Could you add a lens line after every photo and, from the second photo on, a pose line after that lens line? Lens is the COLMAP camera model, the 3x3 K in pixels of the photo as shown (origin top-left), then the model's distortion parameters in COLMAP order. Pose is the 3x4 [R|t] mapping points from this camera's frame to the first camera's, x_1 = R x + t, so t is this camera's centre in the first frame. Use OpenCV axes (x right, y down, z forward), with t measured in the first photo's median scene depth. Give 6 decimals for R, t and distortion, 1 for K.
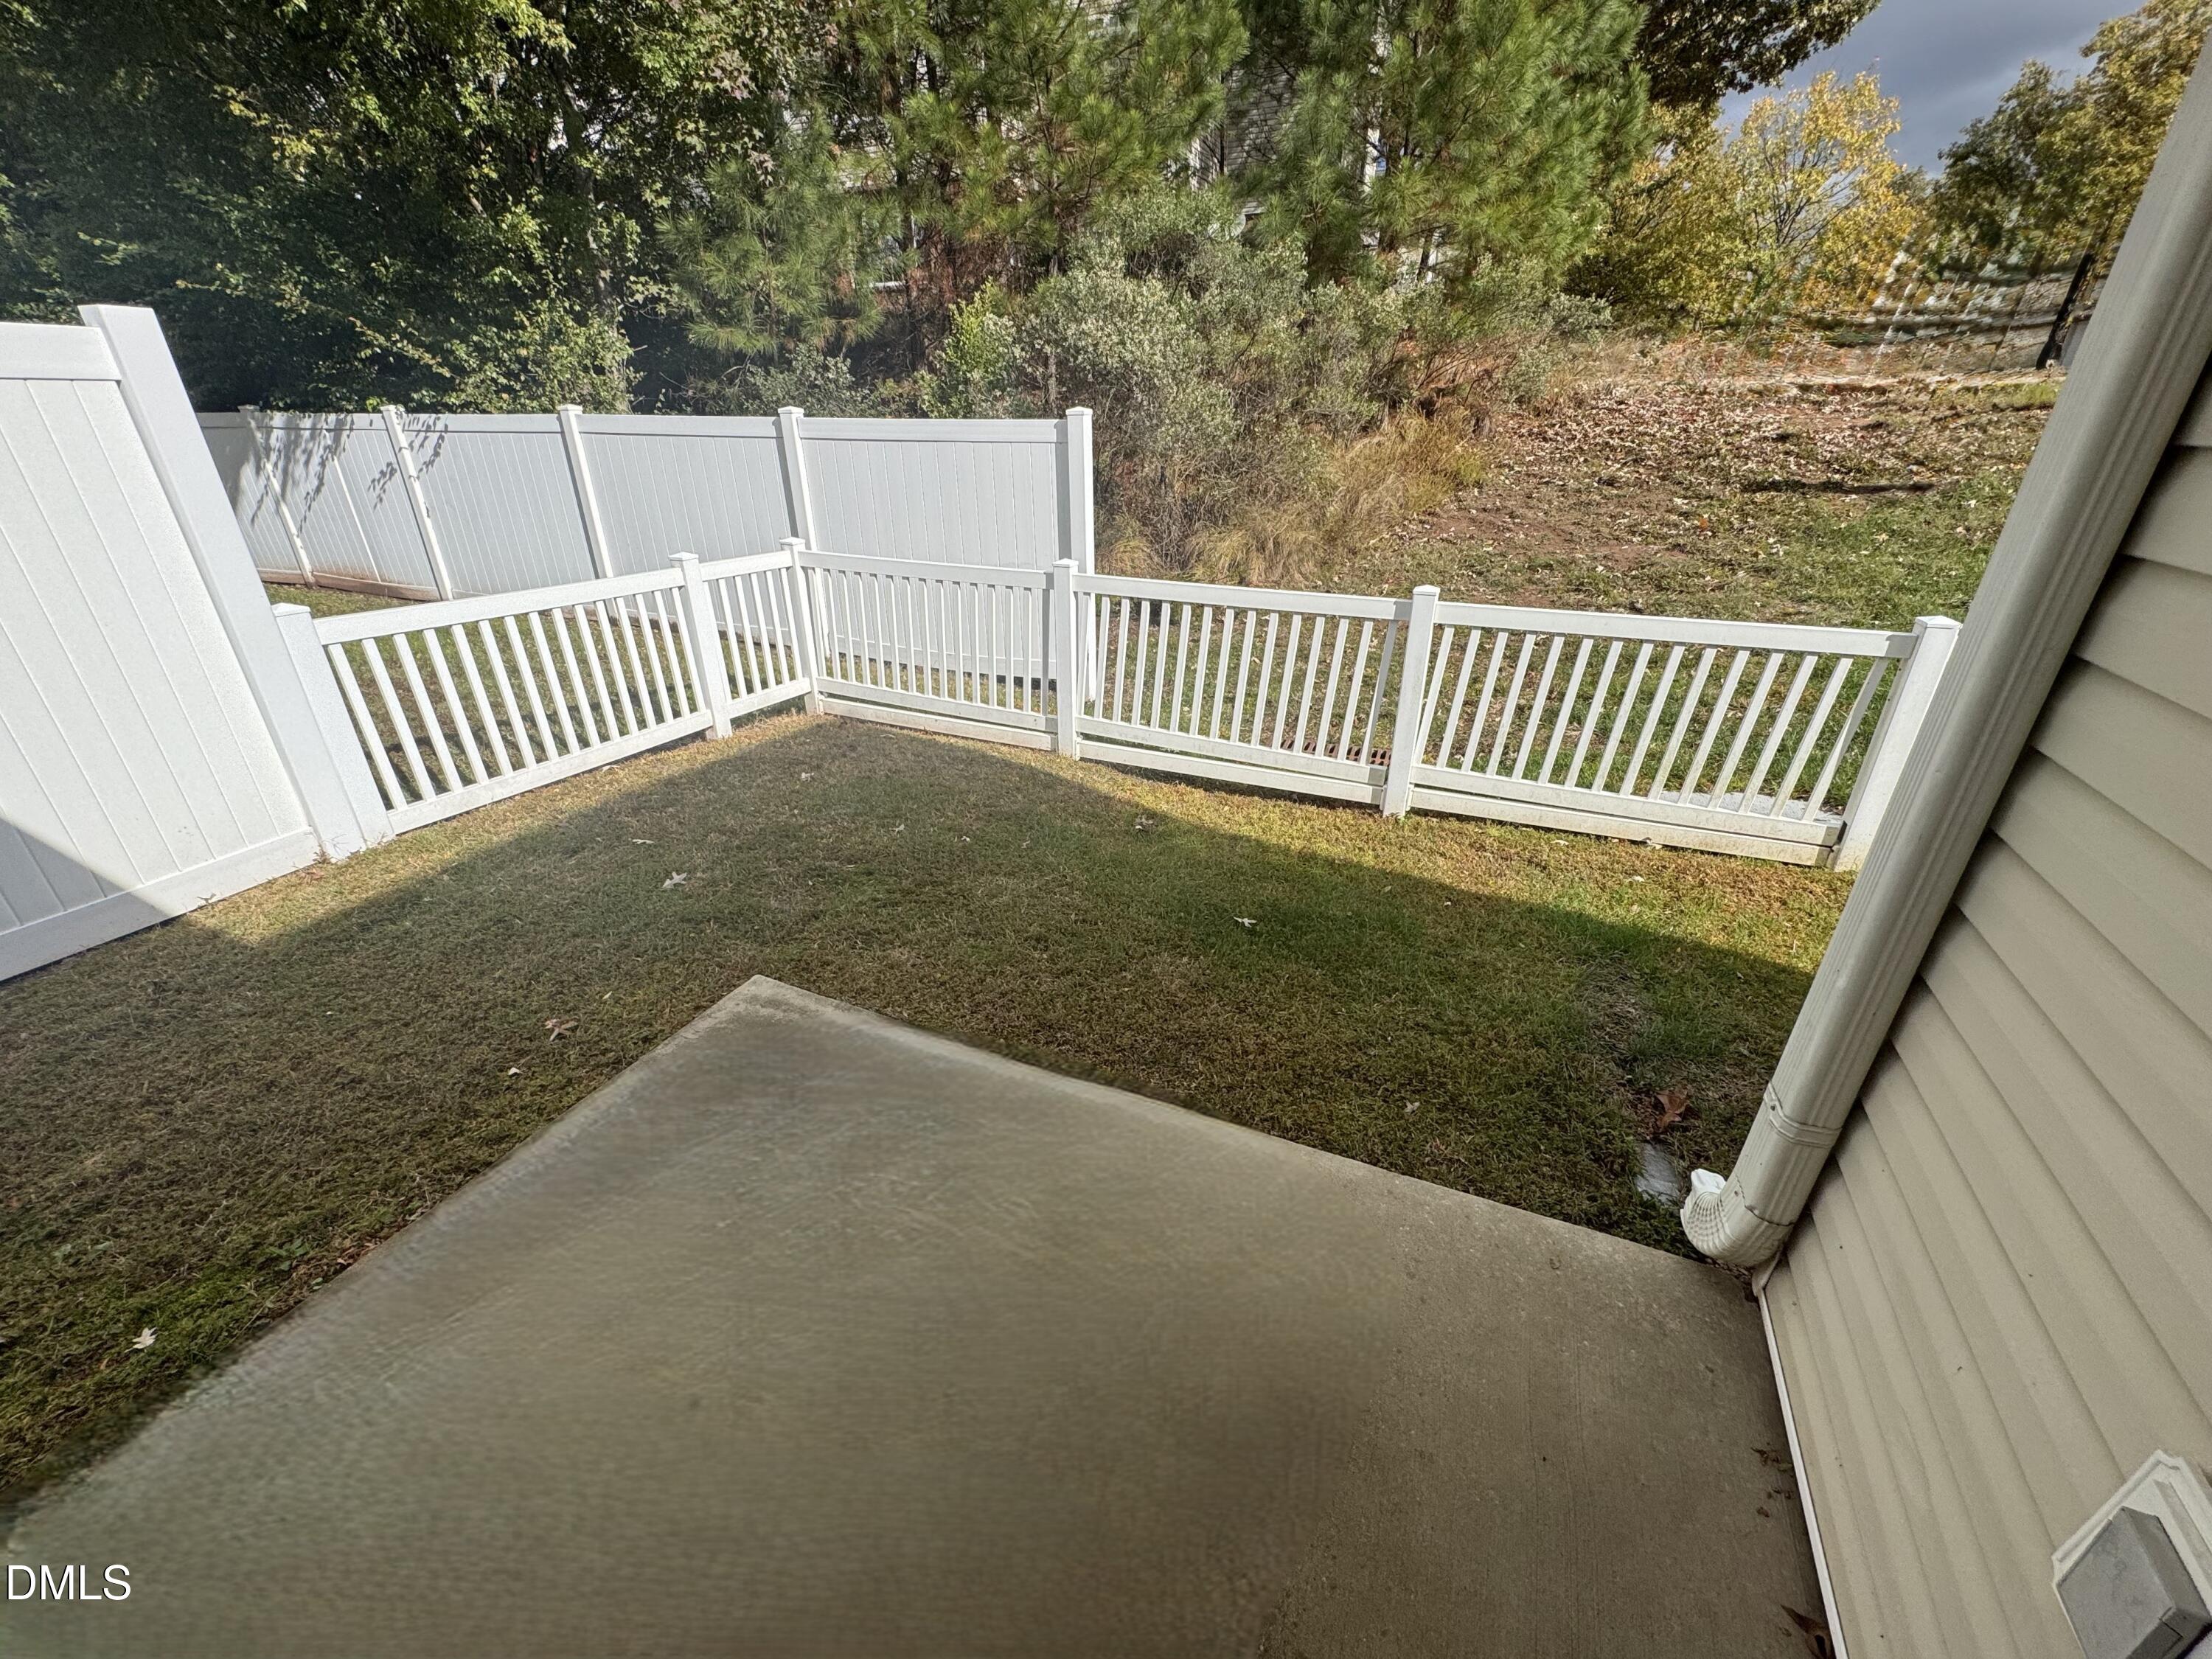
lens RADIAL K [[876.7, 0, 1106.0], [0, 876.7, 829.5], [0, 0, 1]] dist [-0.001132, -0.000146]
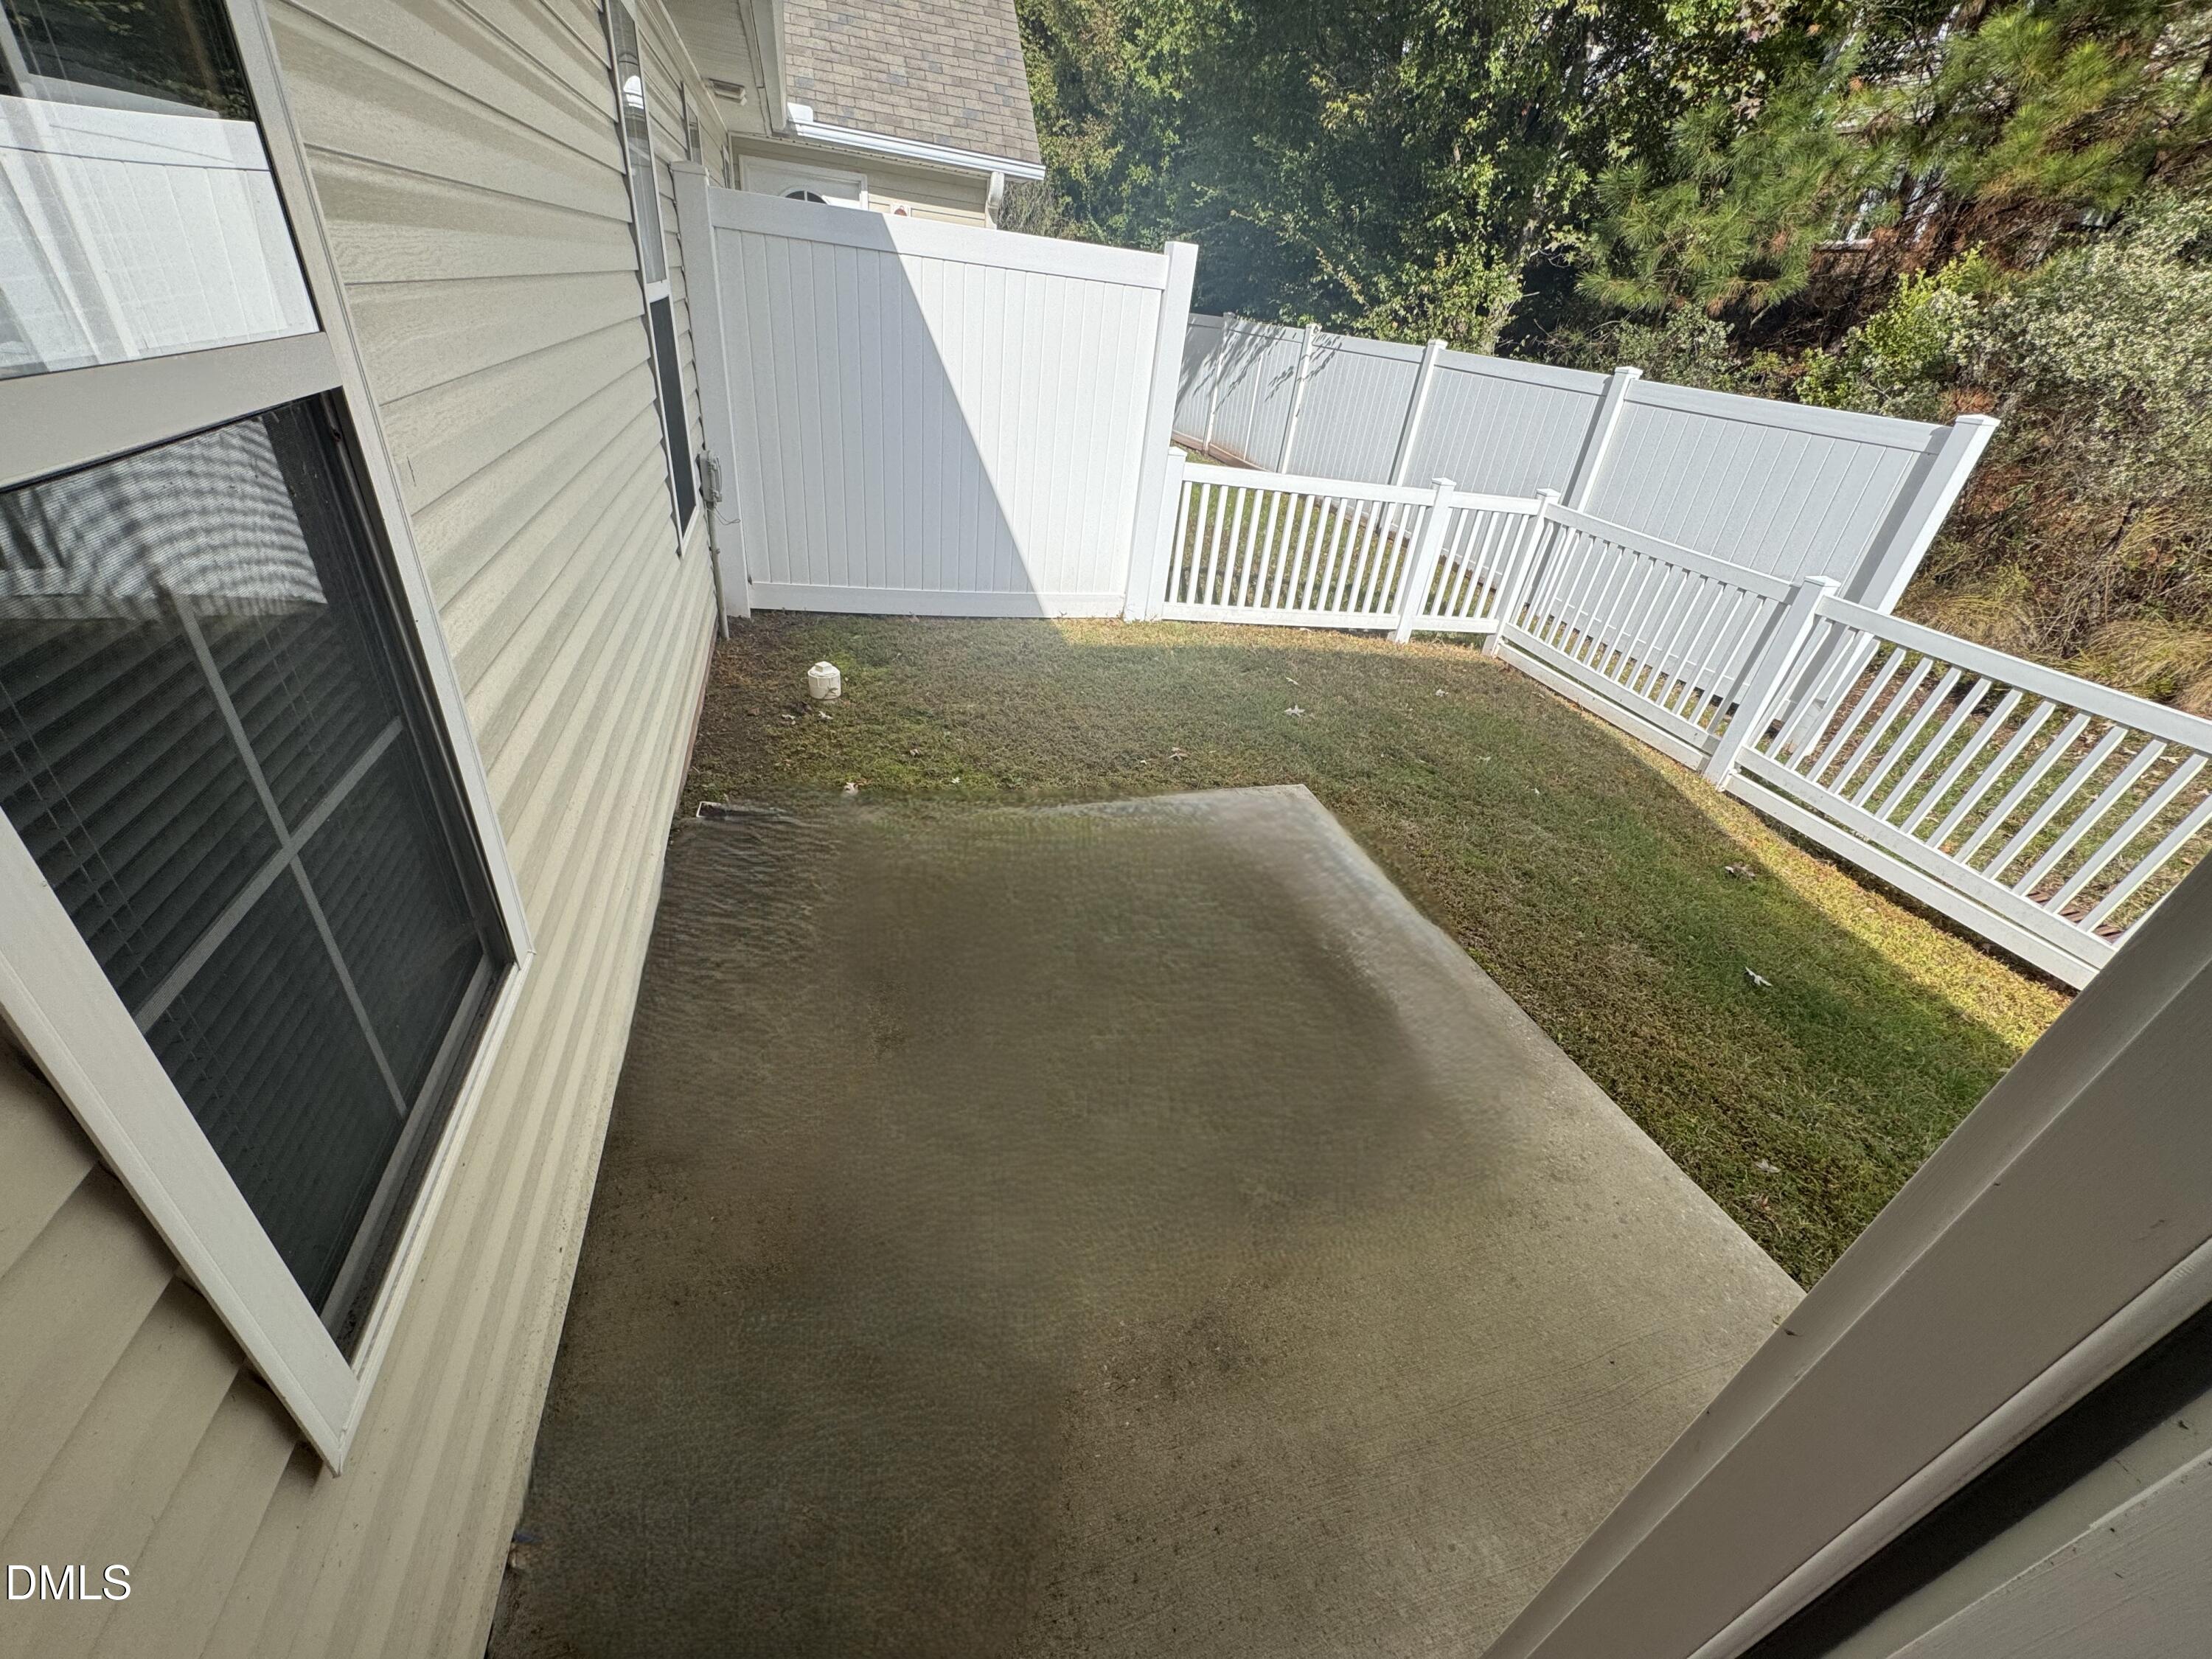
lens RADIAL K [[876.7, 0, 1106.0], [0, 876.7, 829.5], [0, 0, 1]] dist [-0.001132, -0.000146]
pose [[0.655068, 0.453485, -0.604348, 0.112053], [-0.424699, 0.882537, 0.201888, 0.041029], [0.624913, 0.124416, 0.770717, -0.091030]]
